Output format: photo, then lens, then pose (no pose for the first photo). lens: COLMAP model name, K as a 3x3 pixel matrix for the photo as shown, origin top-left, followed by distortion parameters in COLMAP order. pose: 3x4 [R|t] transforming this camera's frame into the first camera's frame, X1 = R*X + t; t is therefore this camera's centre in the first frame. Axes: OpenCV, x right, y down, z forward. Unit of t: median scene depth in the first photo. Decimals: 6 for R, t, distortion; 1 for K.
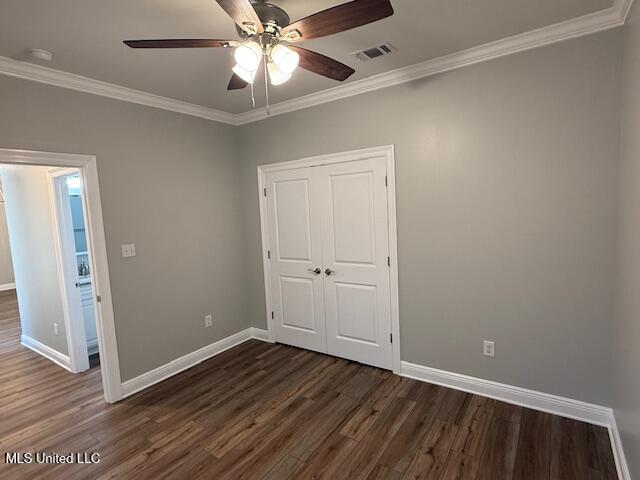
lens RADIAL K [[342.5, 0, 320.0], [0, 342.5, 240.0], [0, 0, 1]] dist [-0.003188, 0.000203]
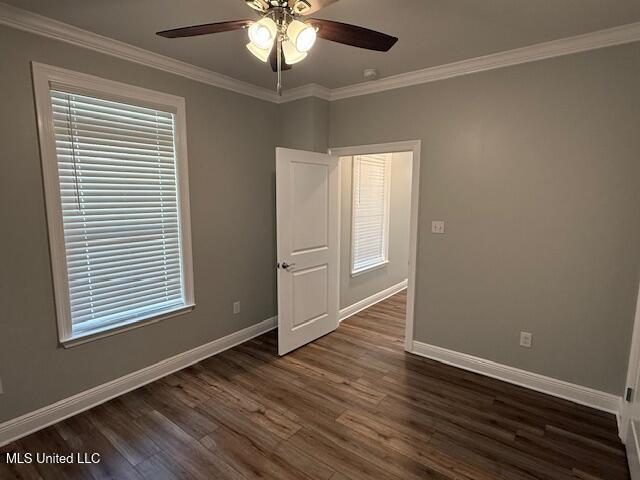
lens RADIAL K [[342.5, 0, 320.0], [0, 342.5, 240.0], [0, 0, 1]] dist [-0.003188, 0.000203]
pose [[-0.059929, 0.179117, -0.982001, 0.521320], [-0.100707, 0.977665, 0.184471, -0.091454], [0.993110, 0.109949, -0.040552, 0.722926]]
